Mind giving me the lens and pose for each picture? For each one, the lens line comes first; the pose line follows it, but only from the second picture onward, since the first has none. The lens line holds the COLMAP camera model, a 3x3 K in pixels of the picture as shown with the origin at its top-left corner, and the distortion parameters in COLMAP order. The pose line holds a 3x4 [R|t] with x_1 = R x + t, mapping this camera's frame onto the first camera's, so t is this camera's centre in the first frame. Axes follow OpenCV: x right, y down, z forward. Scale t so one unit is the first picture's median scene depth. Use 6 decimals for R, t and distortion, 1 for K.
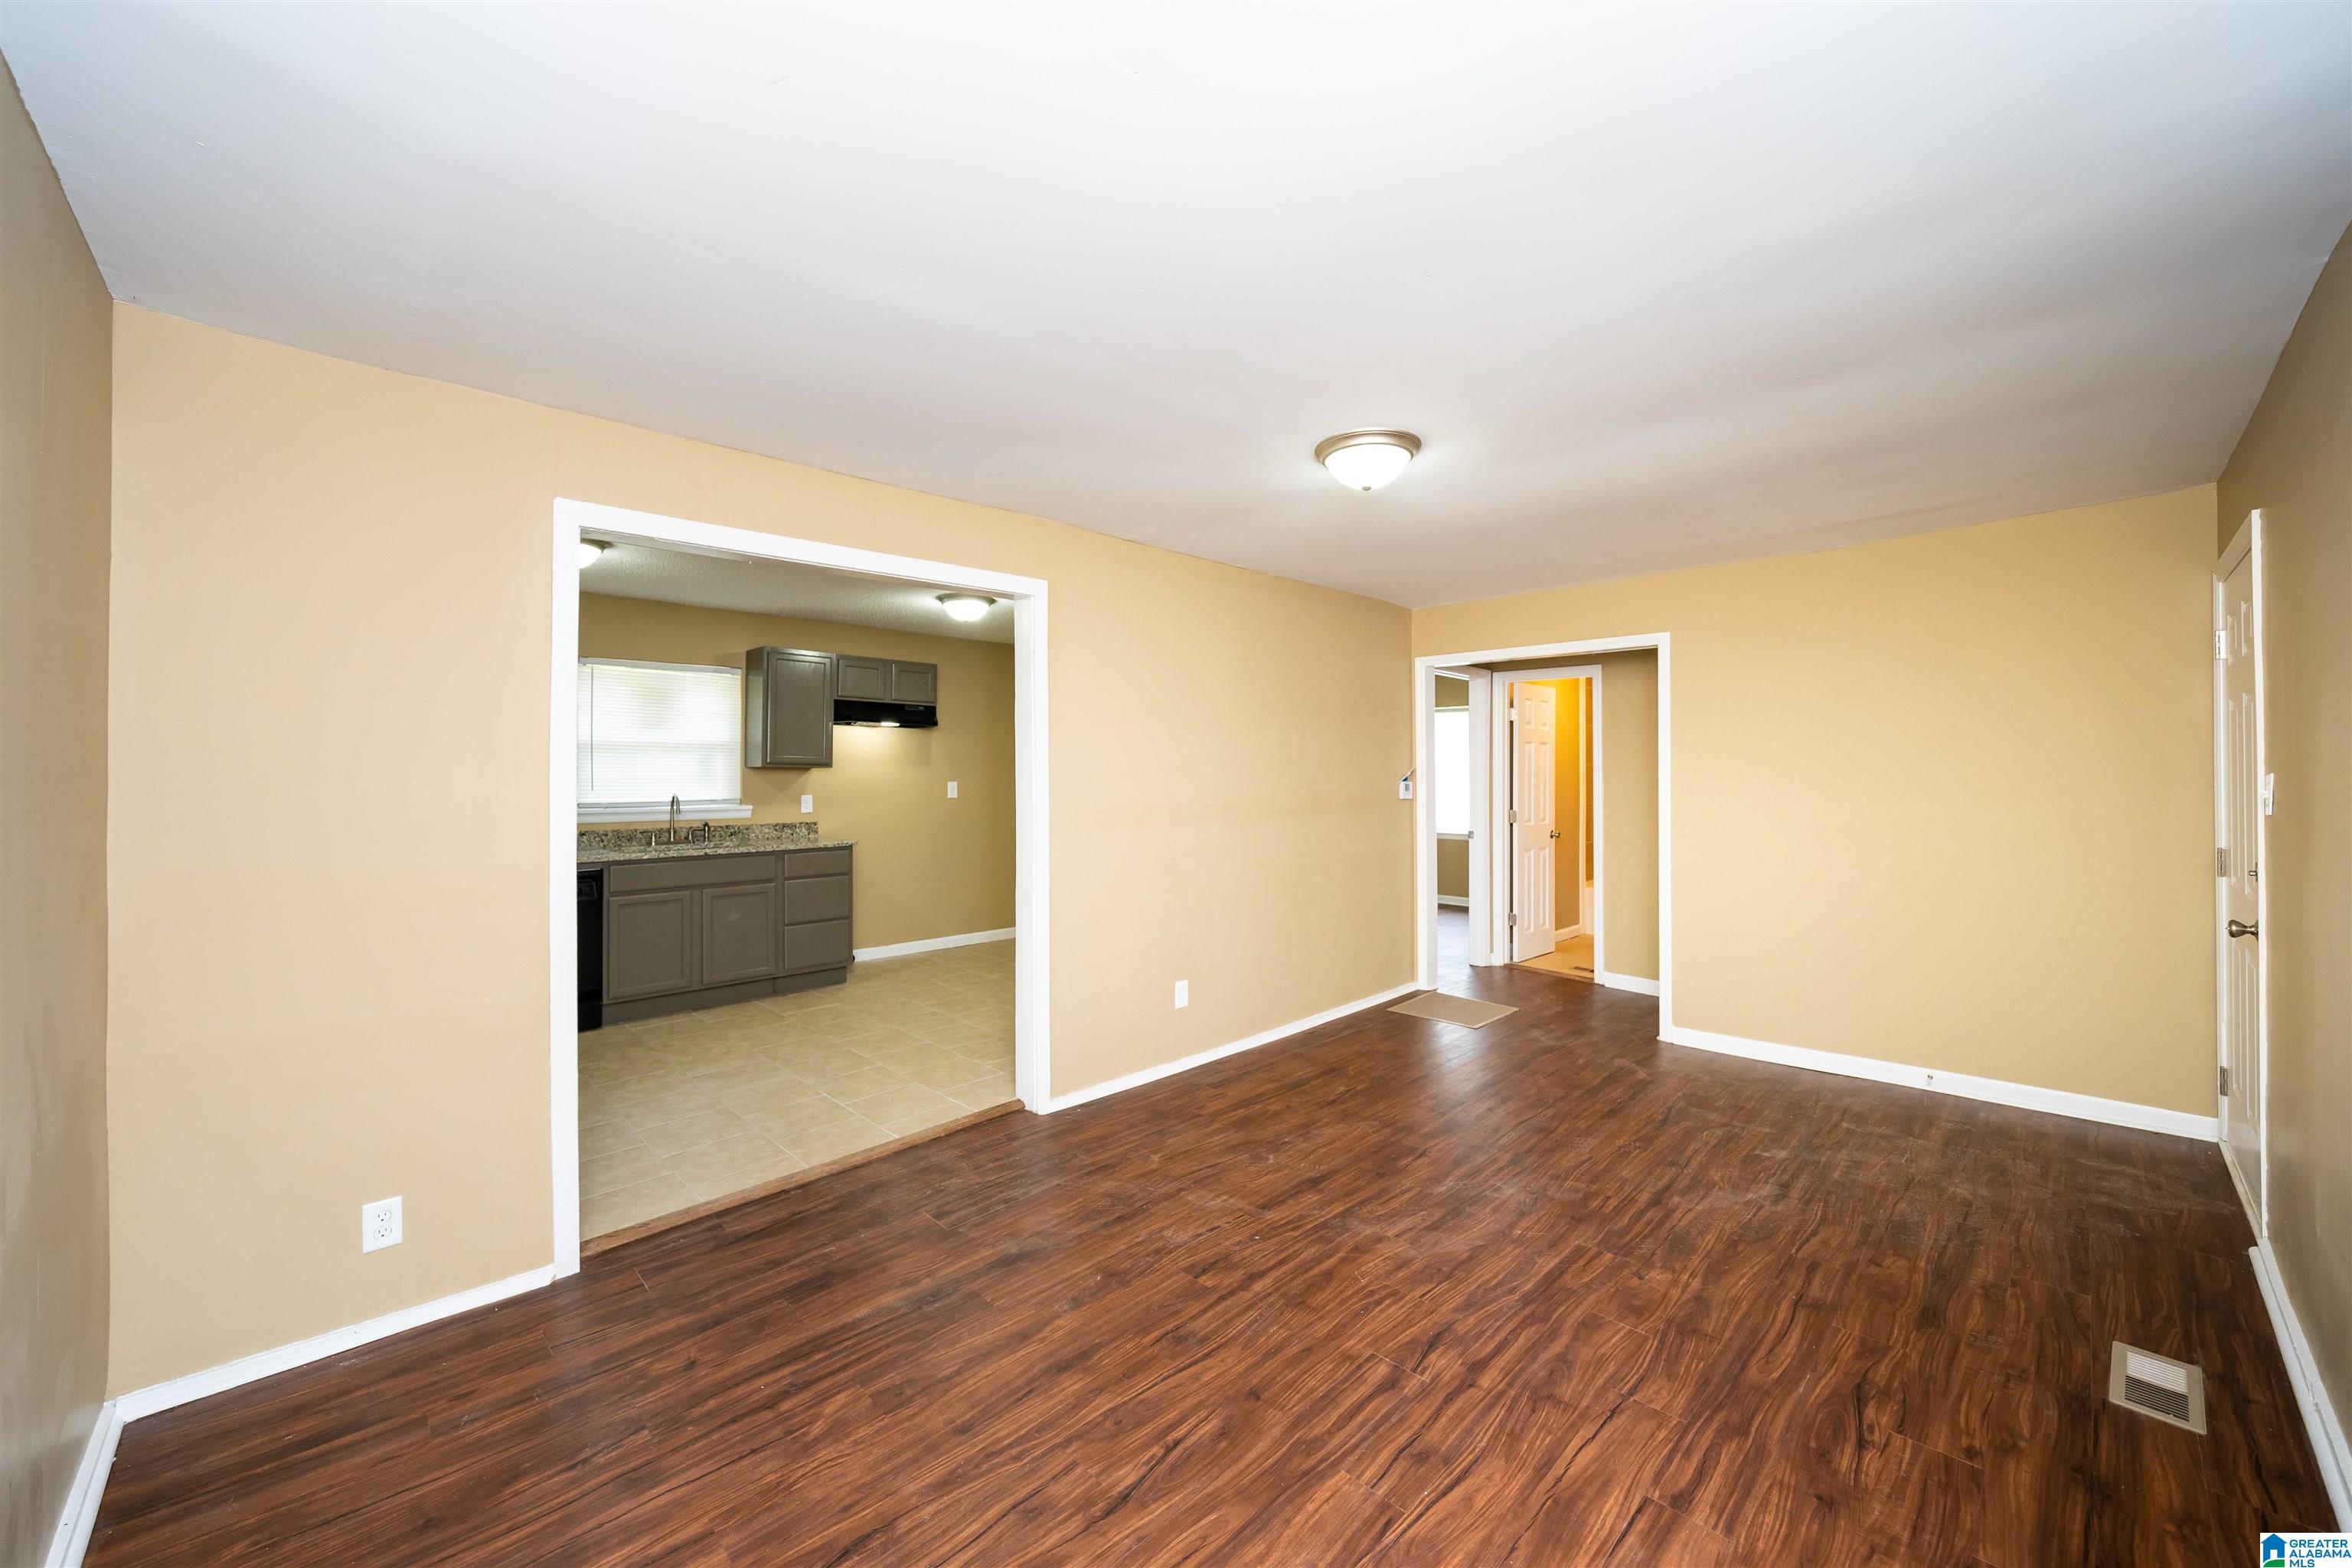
lens RADIAL K [[872.3, 0, 1176.0], [0, 872.3, 784.0], [0, 0, 1]] dist [-0.002313, 0.000032]
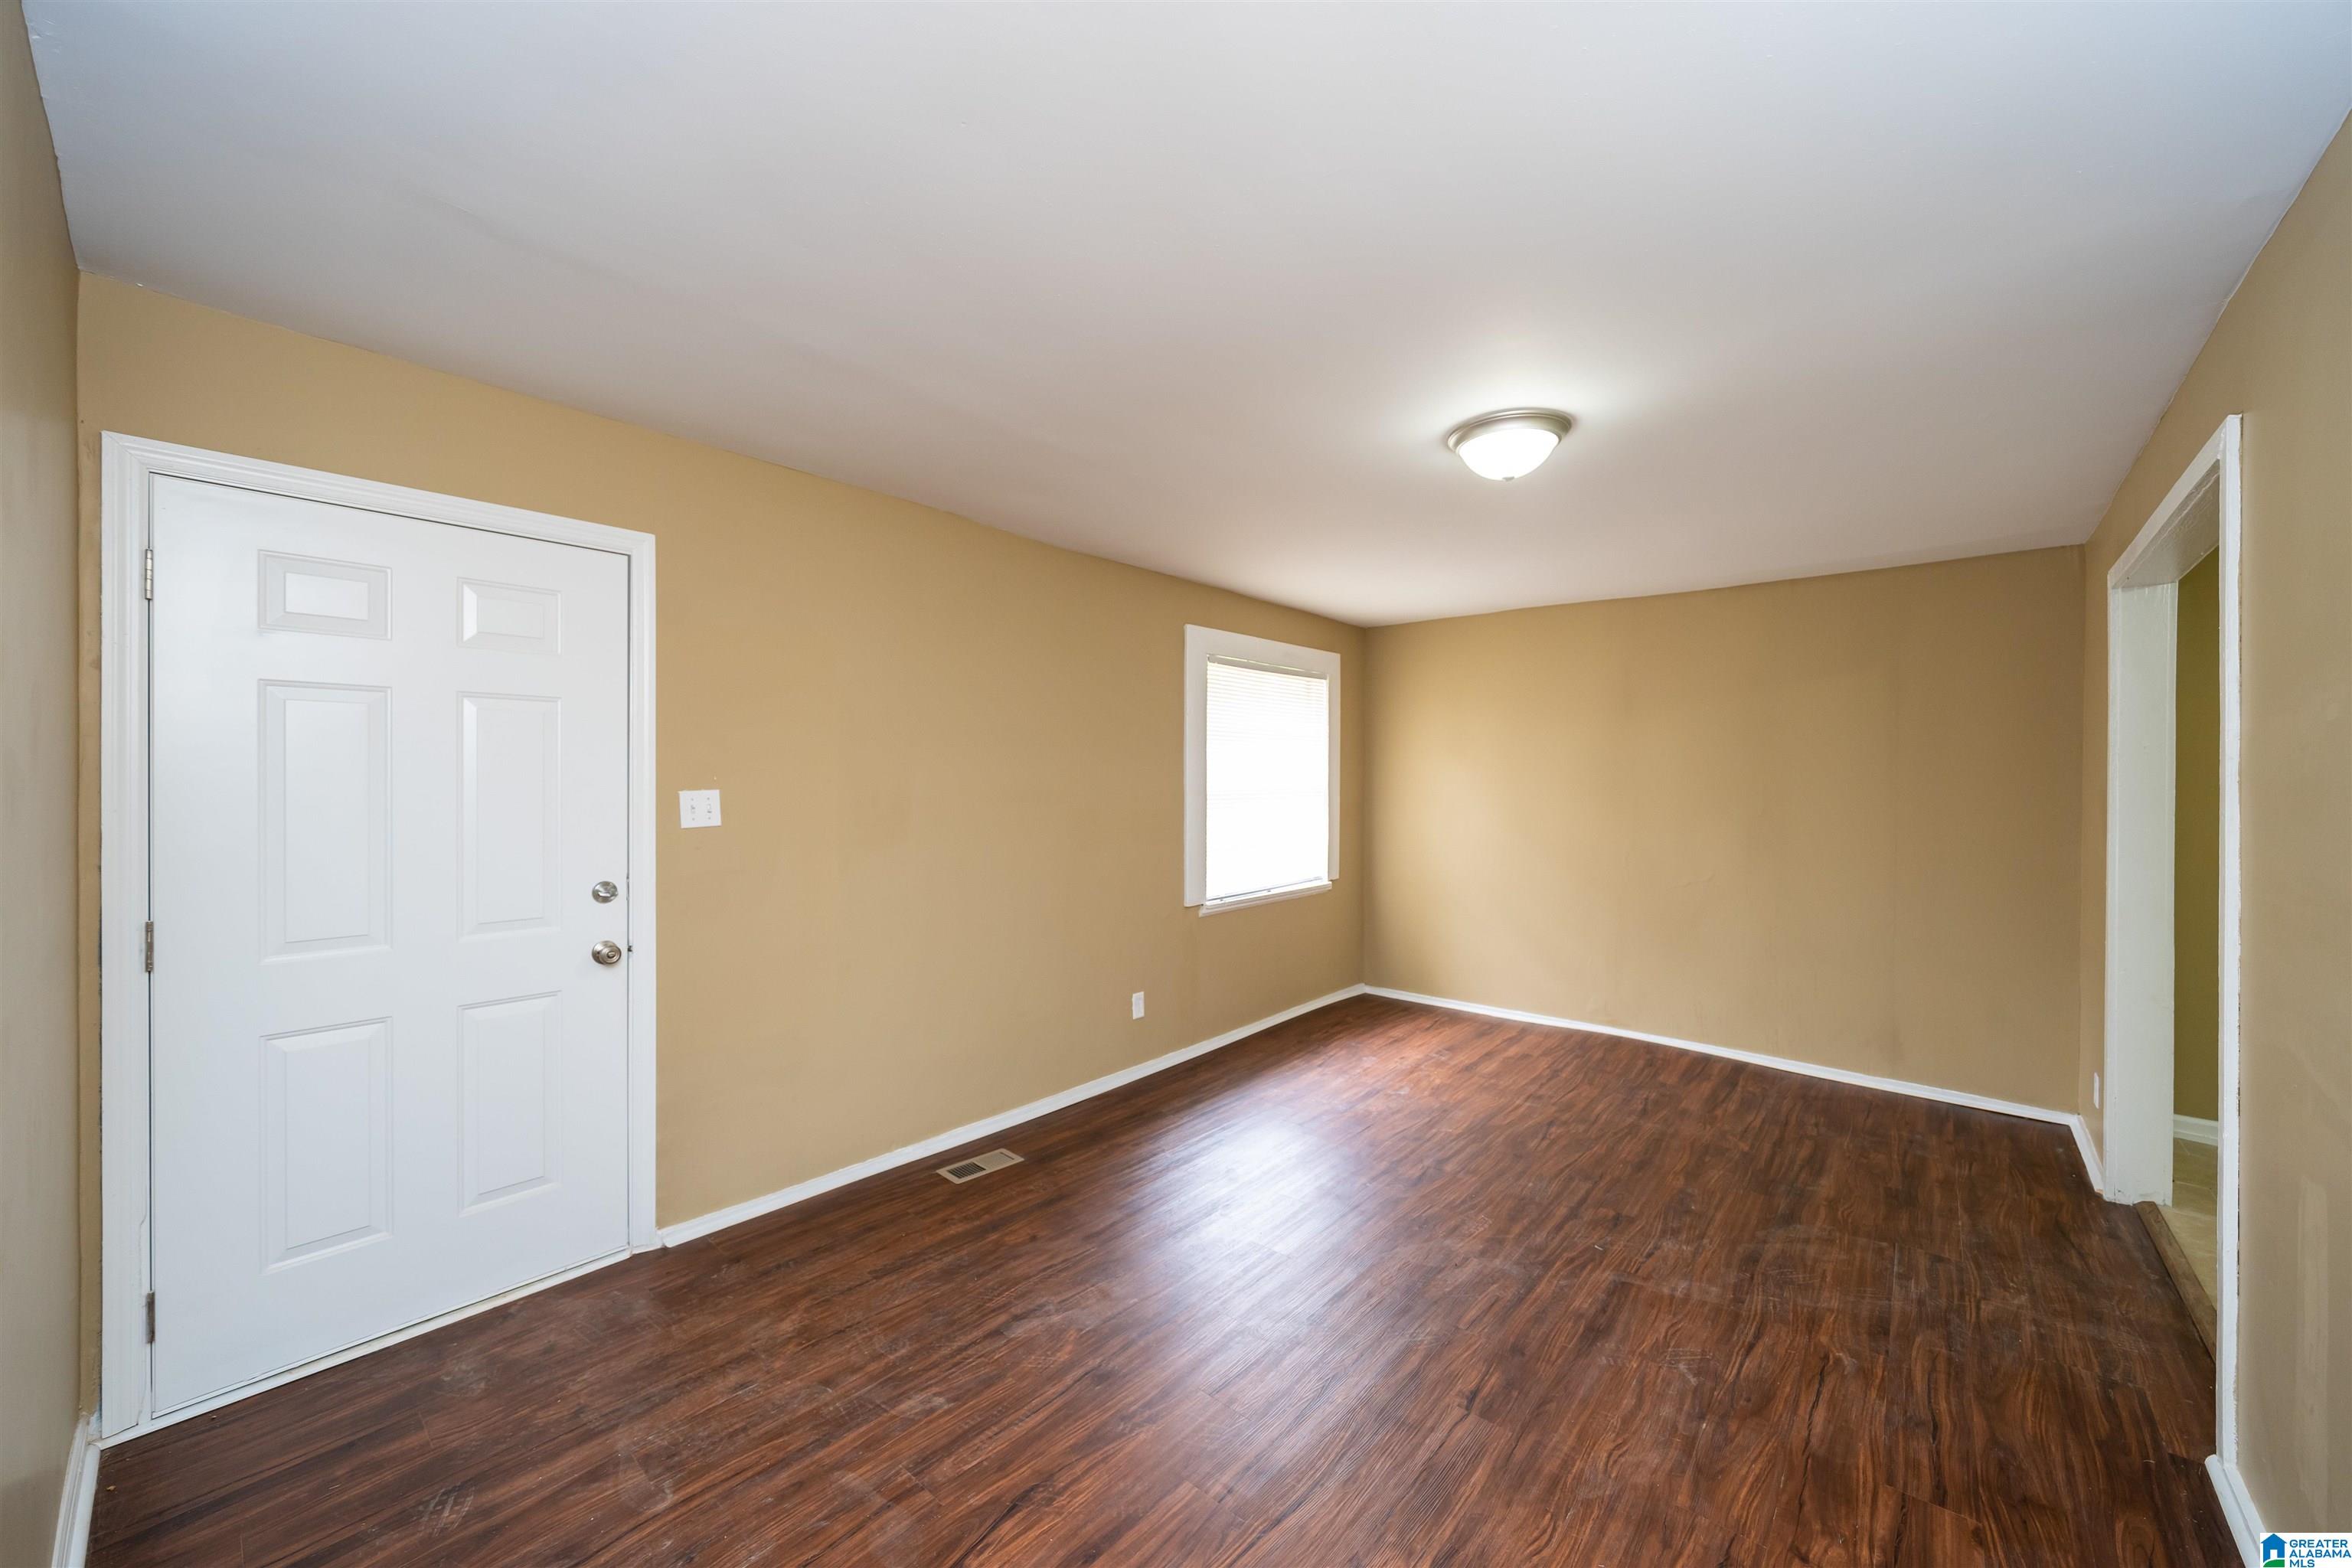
lens RADIAL K [[872.3, 0, 1176.0], [0, 872.3, 784.0], [0, 0, 1]] dist [-0.002313, 0.000032]
pose [[-0.996164, -0.001952, -0.087483, 0.744454], [-0.003836, 0.999764, 0.021374, -0.045797], [0.087421, 0.021628, -0.995937, 2.158431]]
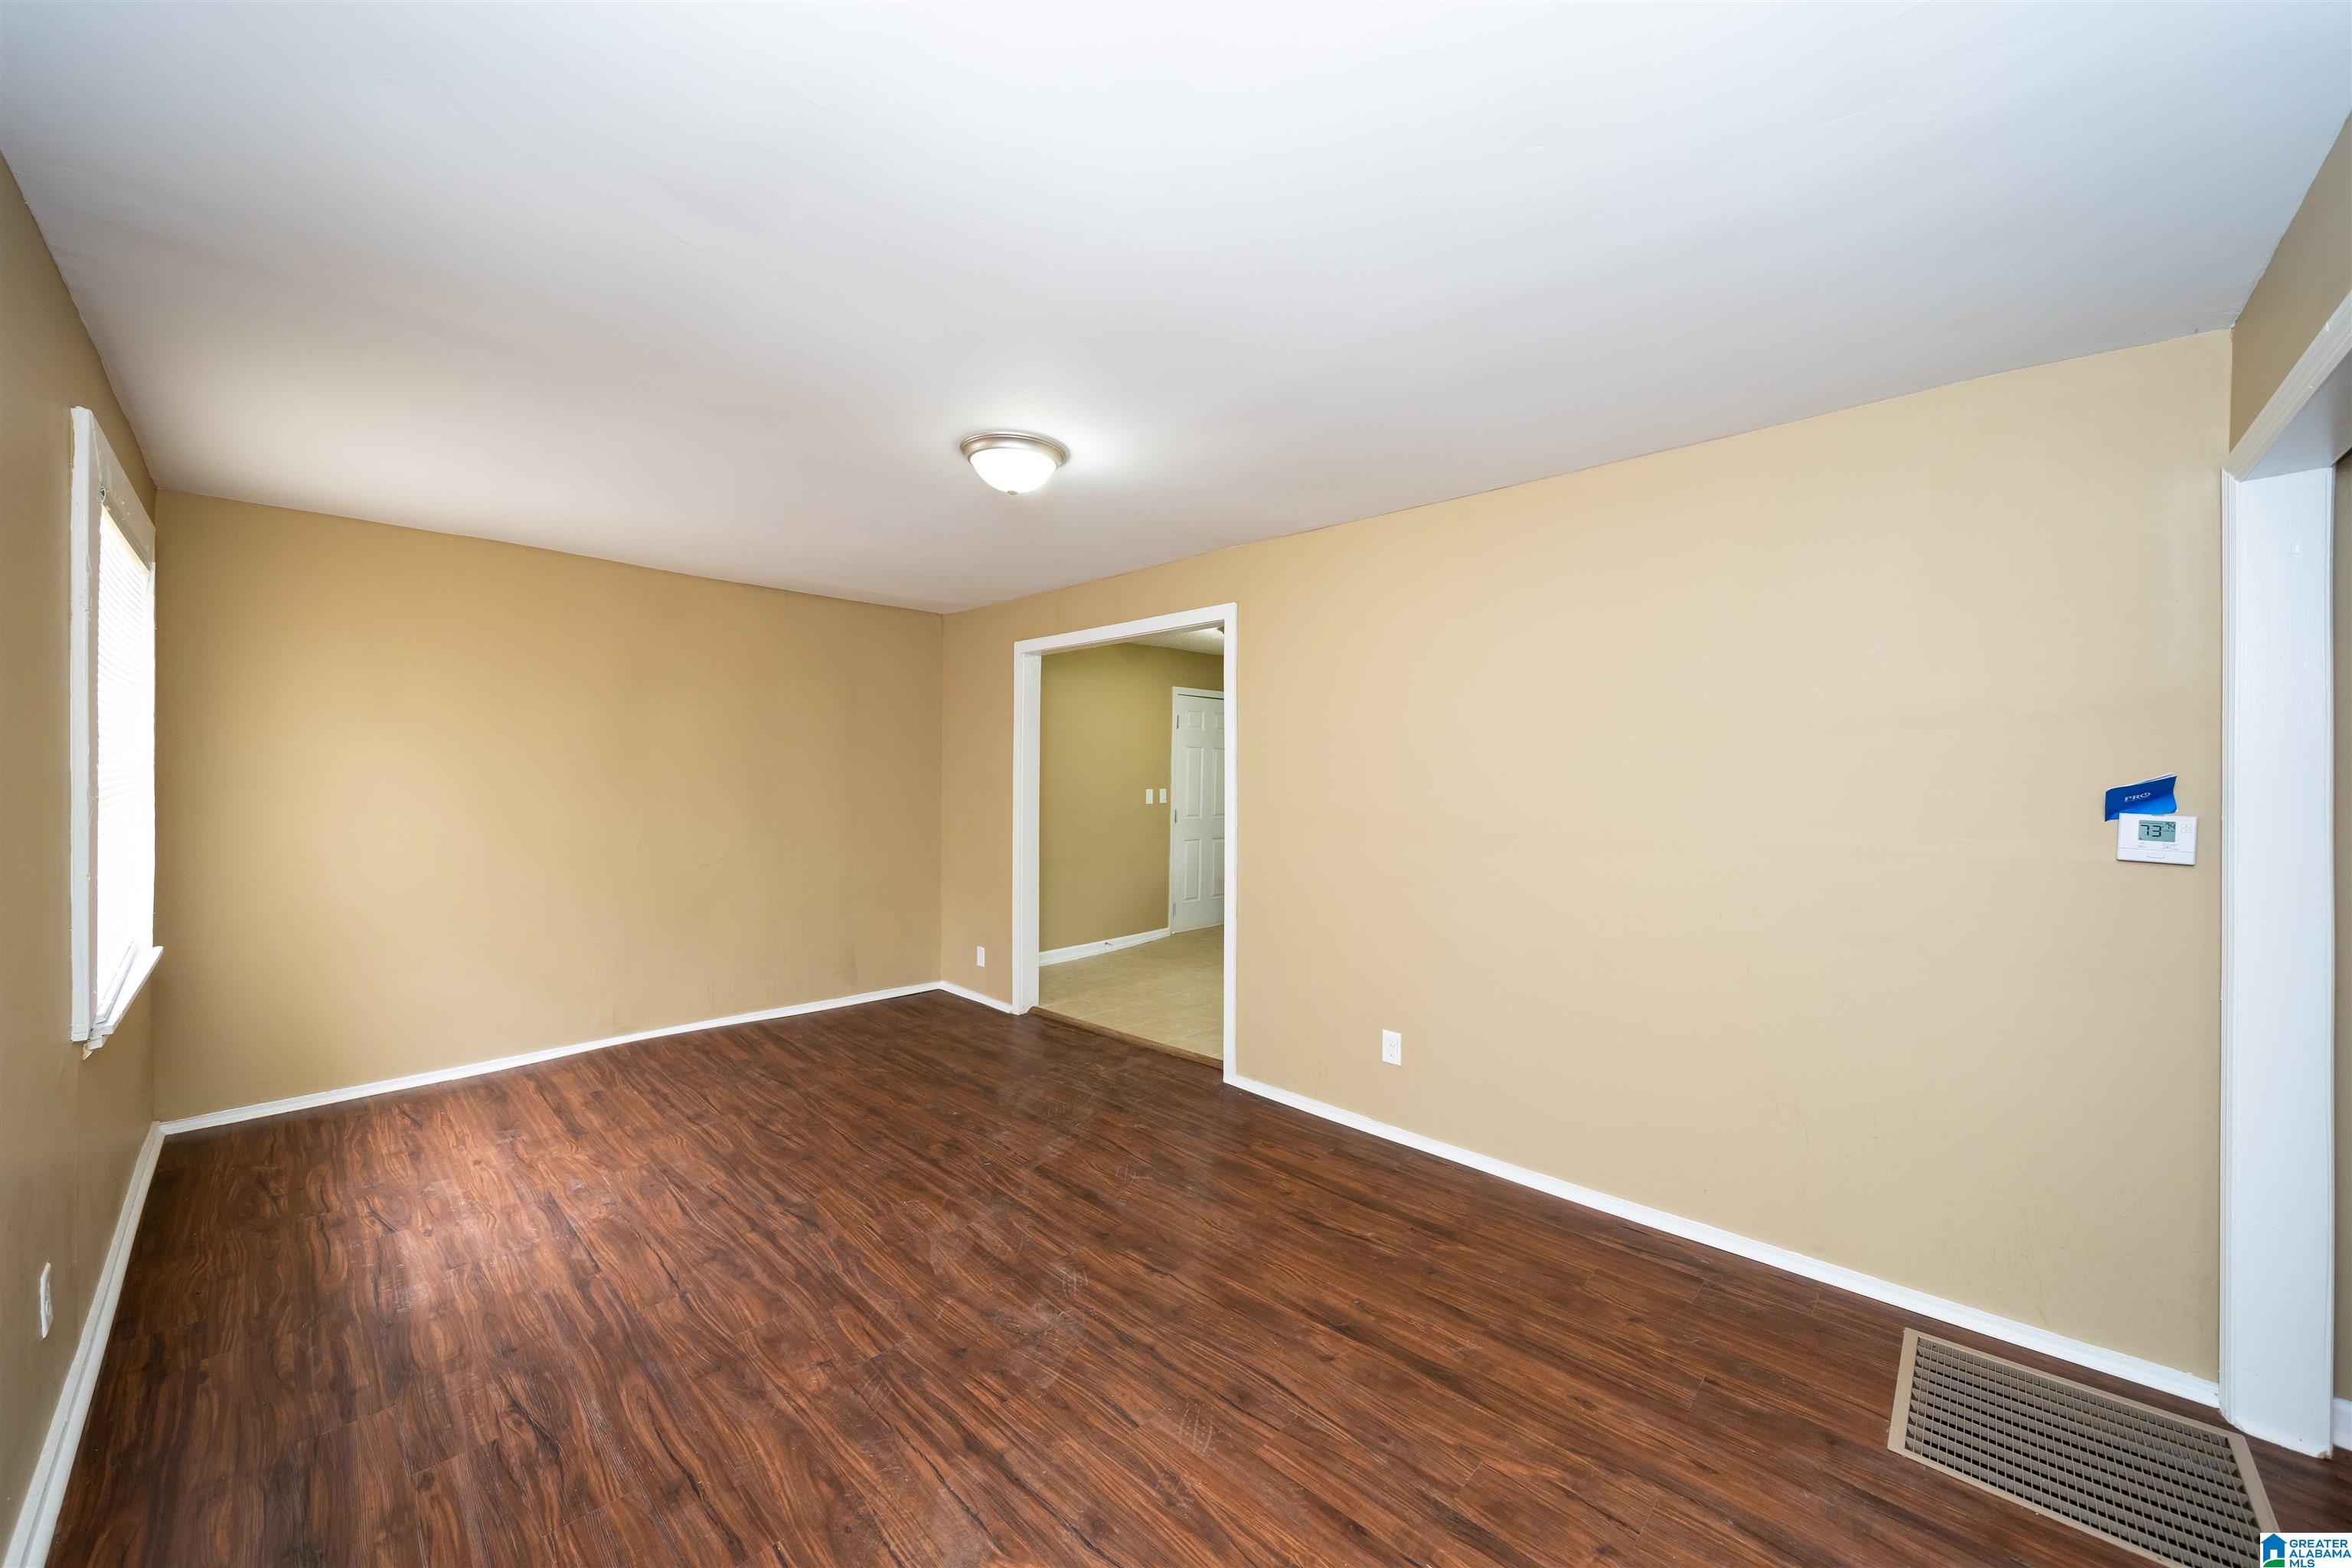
lens RADIAL K [[872.3, 0, 1176.0], [0, 872.3, 784.0], [0, 0, 1]] dist [-0.002313, 0.000032]
pose [[0.039563, 0.016968, -0.999073, 1.409756], [-0.023654, 0.999592, 0.016040, -0.023660], [0.998937, 0.022998, 0.039949, 1.318552]]
